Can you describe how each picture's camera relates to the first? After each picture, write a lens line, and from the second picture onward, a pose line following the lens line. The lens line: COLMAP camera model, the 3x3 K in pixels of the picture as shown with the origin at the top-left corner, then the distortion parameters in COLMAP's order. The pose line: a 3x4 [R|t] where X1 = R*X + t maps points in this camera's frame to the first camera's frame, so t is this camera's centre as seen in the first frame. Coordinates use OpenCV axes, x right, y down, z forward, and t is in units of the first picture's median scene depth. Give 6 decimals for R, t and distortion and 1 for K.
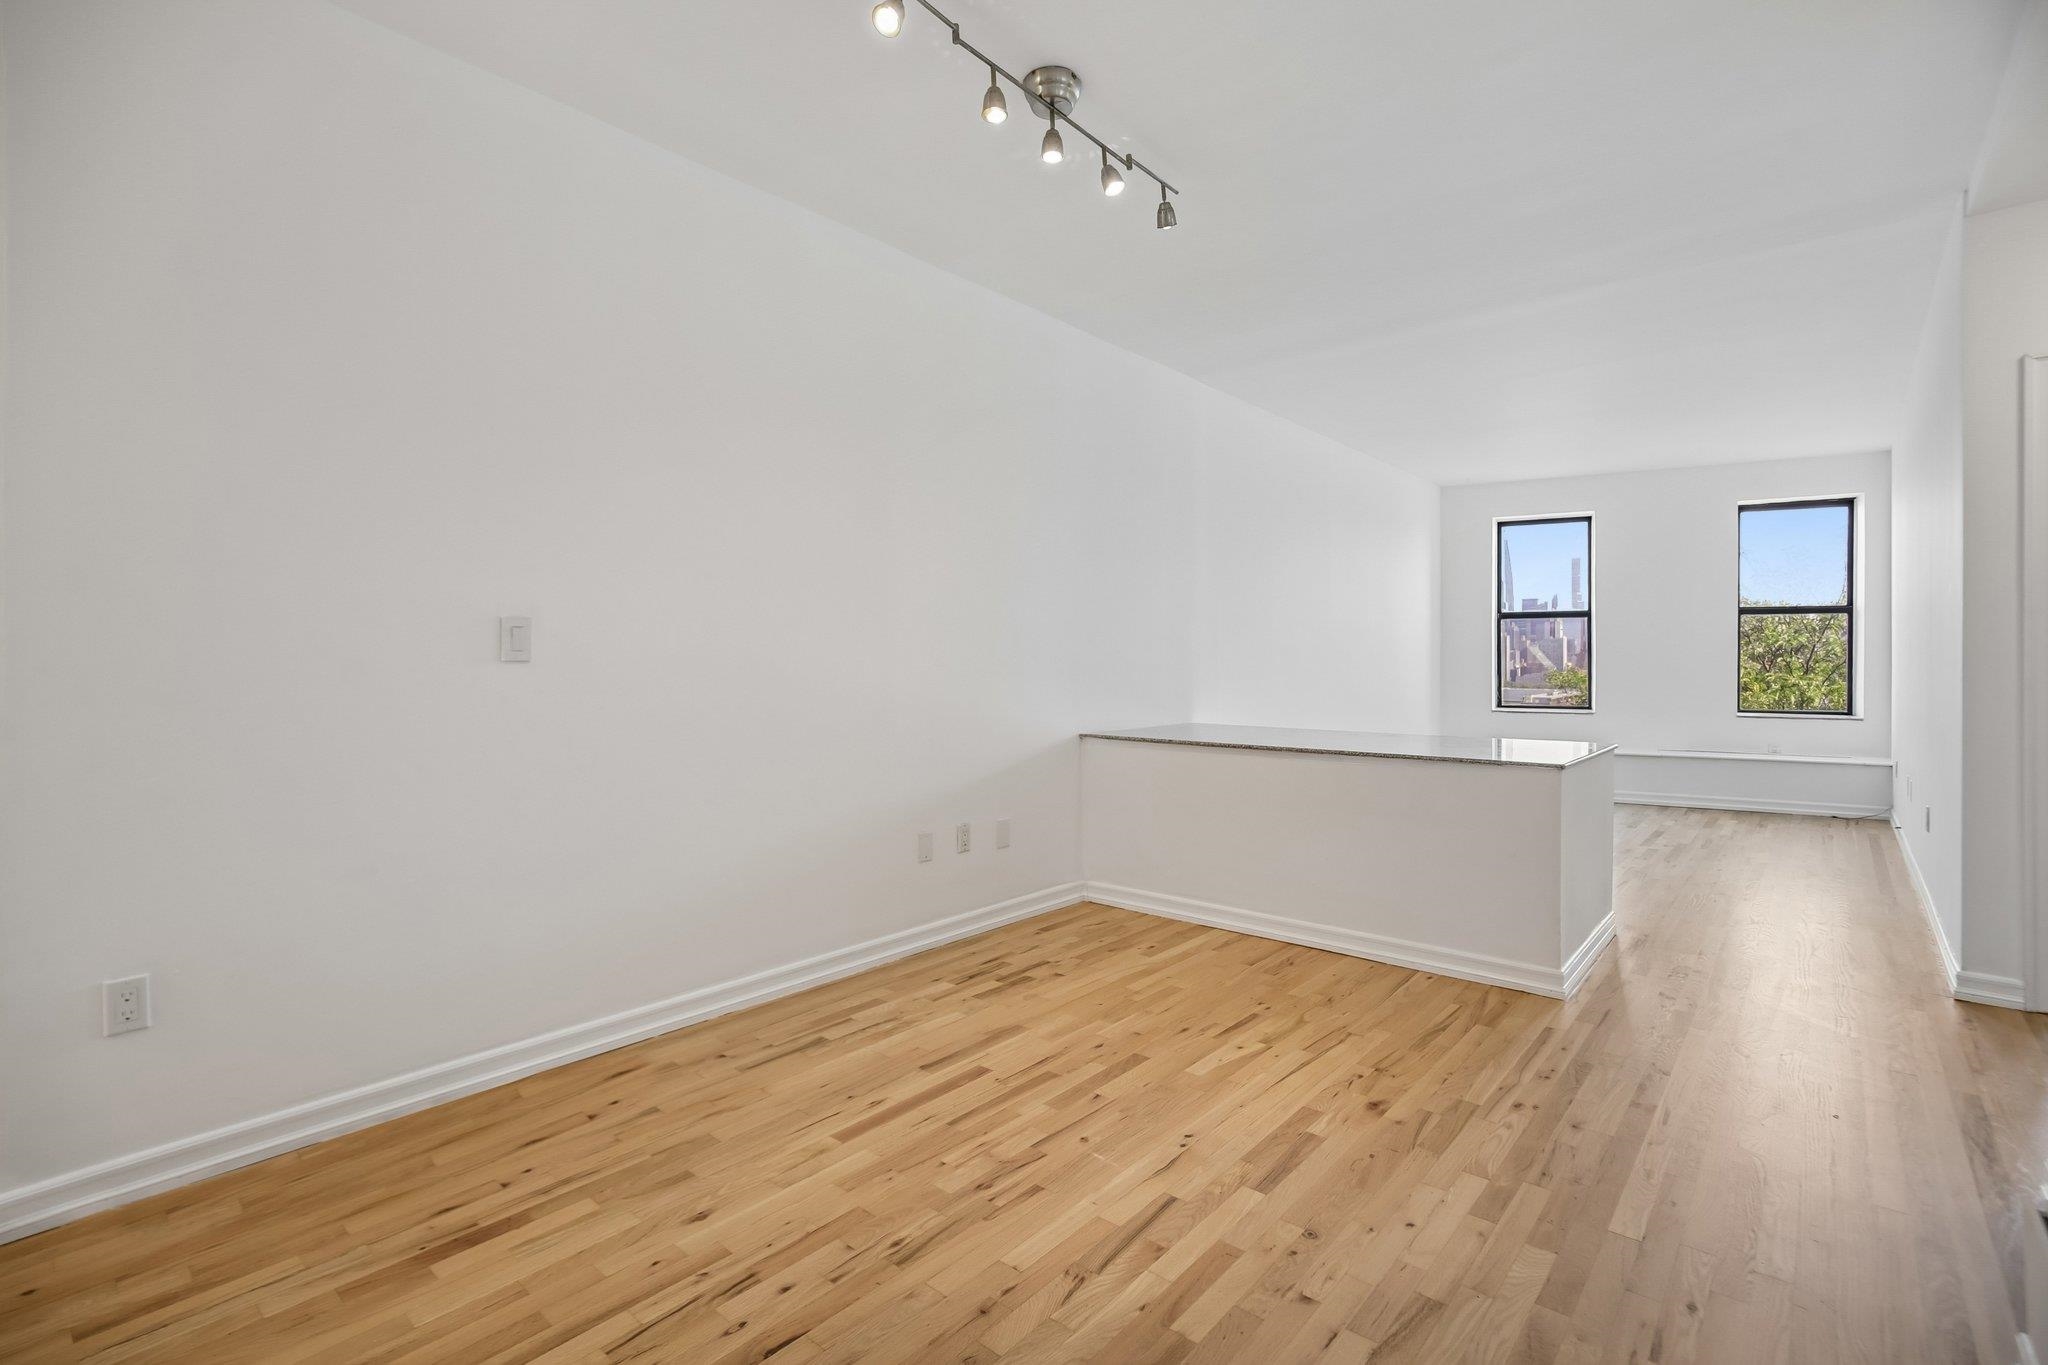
lens RADIAL K [[937.5, 0, 1026.4], [0, 937.5, 658.0], [0, 0, 1]] dist [-0.009385, 0.000265]
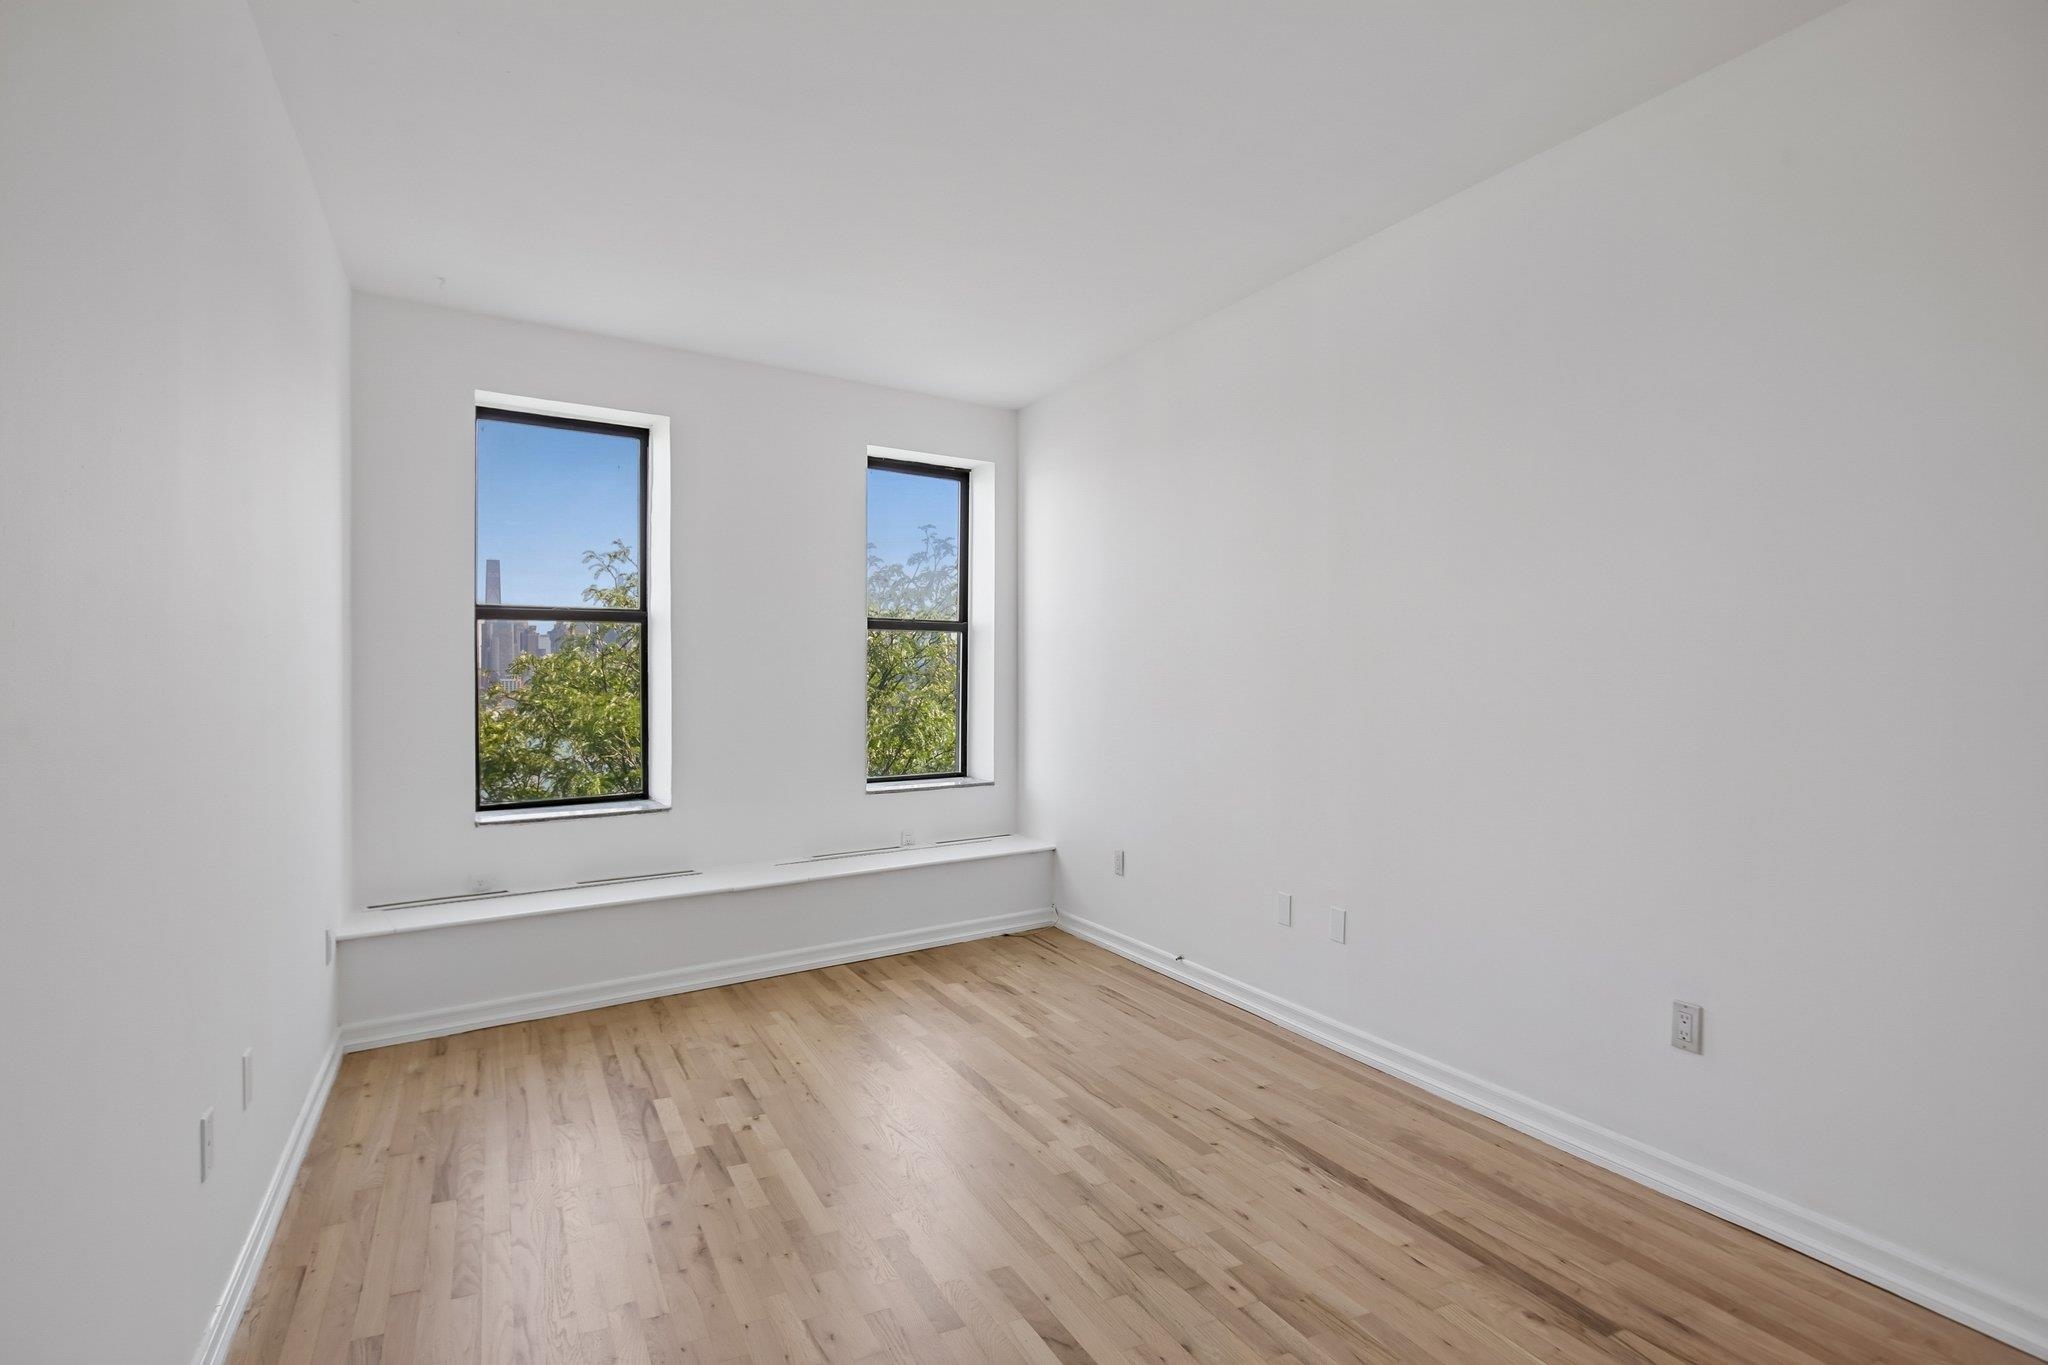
lens RADIAL K [[1087.0, 0, 1012.9], [0, 1087.0, 682.4], [0, 0, 1]] dist [-0.019440, -0.000046]
pose [[0.393398, -0.010902, 0.919303, 0.321647], [0.000534, 0.999932, 0.011630, -0.044440], [-0.919368, -0.004084, 0.393377, 1.447666]]
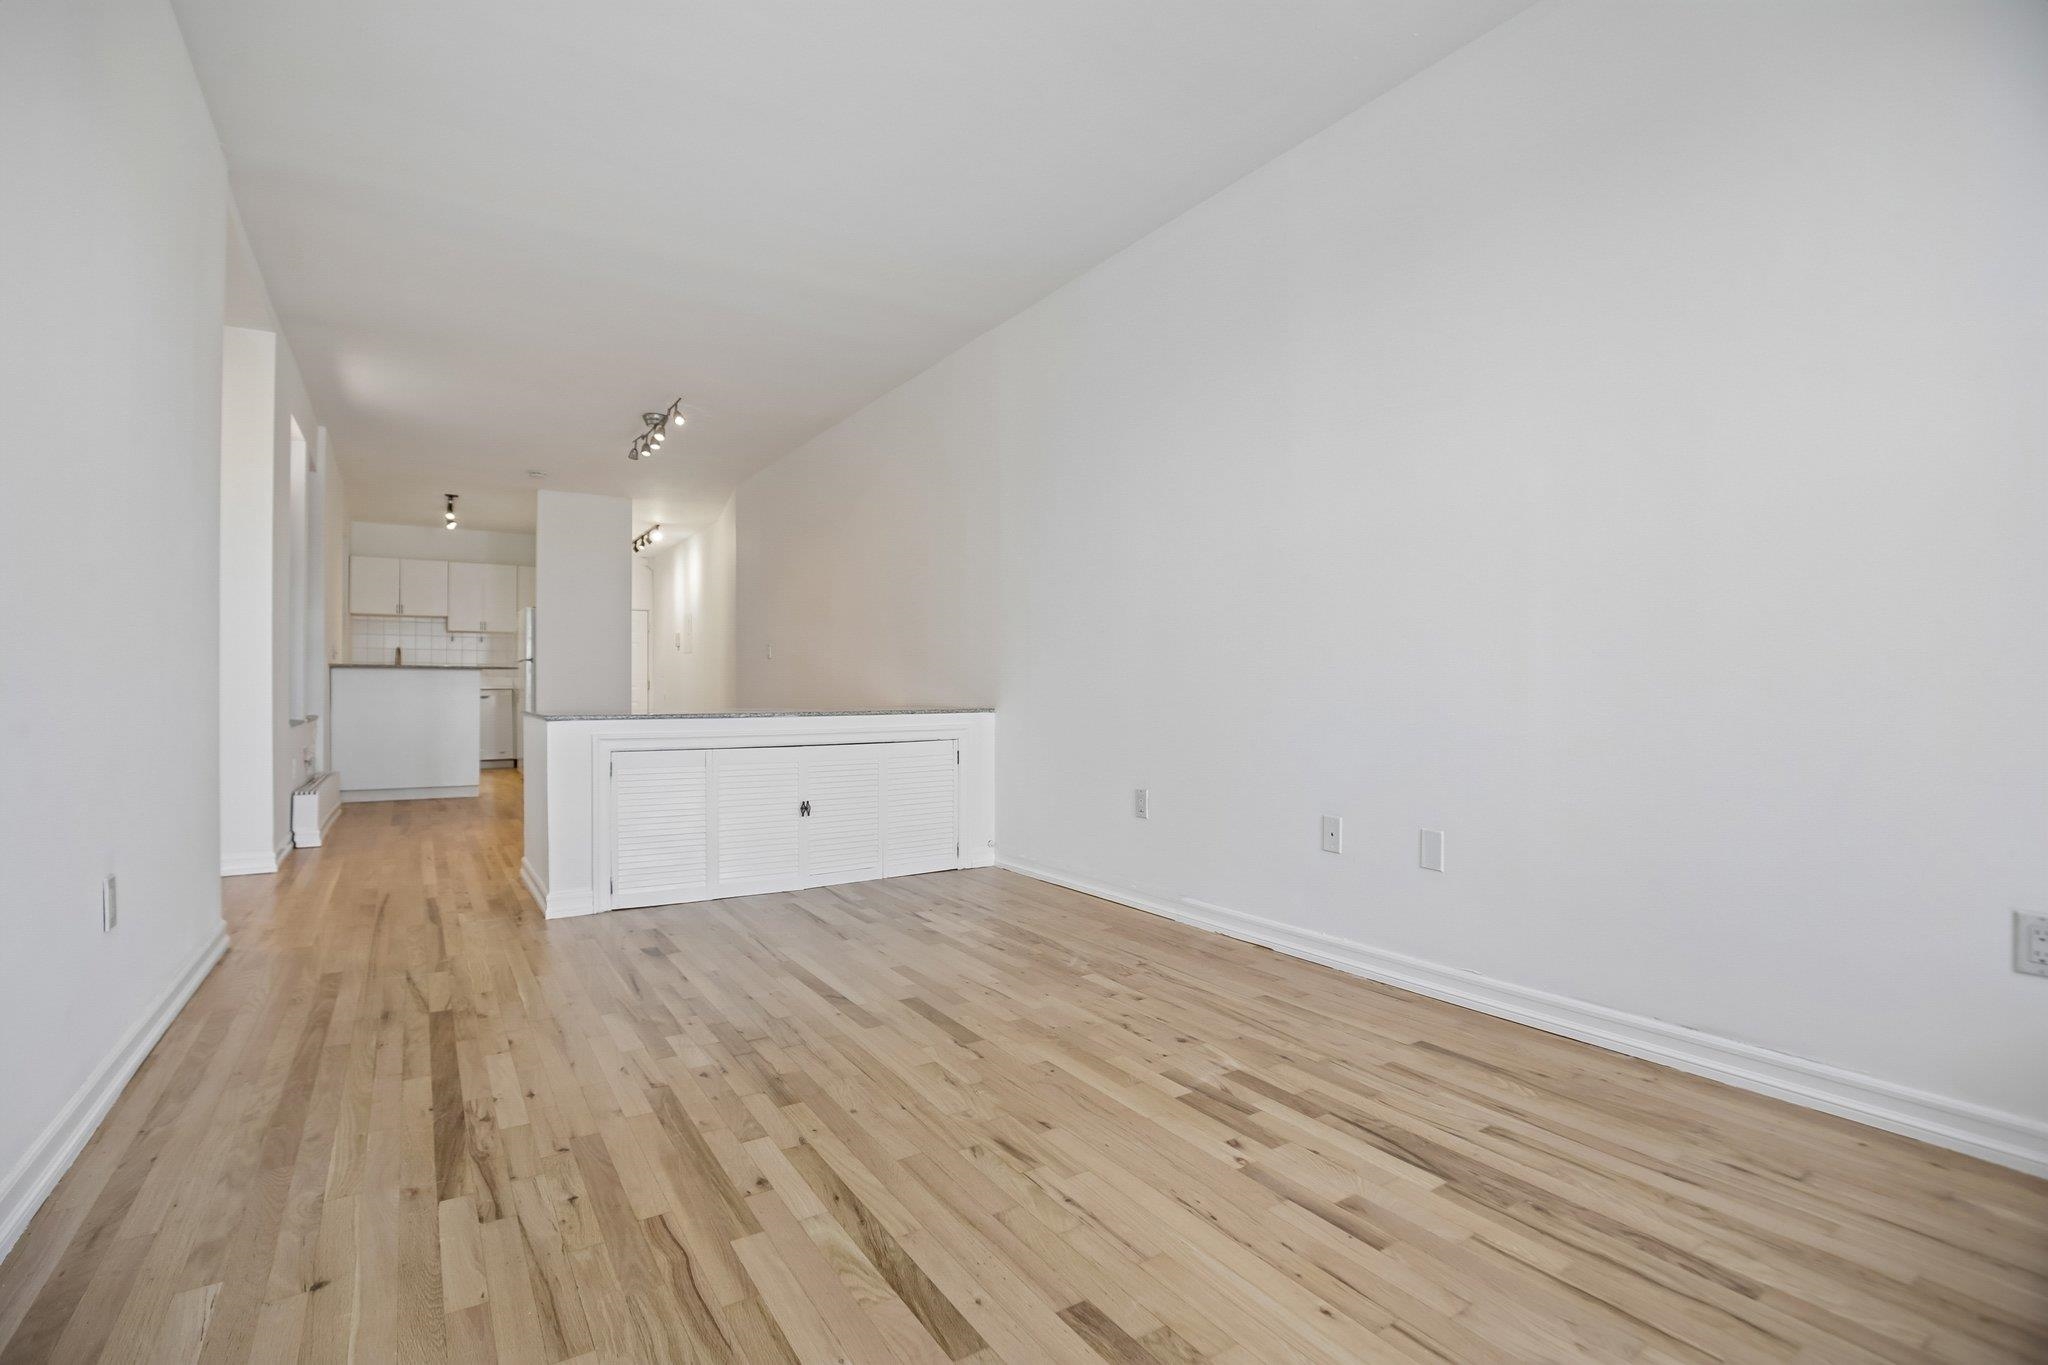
lens RADIAL K [[944.3, 0, 1024.0], [0, 944.3, 682.5], [0, 0, 1]] dist [-0.029987, 0.000377]
pose [[-0.275522, -0.003548, -0.961288, 1.689443], [0.004269, 0.999979, -0.004915, 0.078794], [0.961285, -0.005458, -0.275501, 2.072157]]
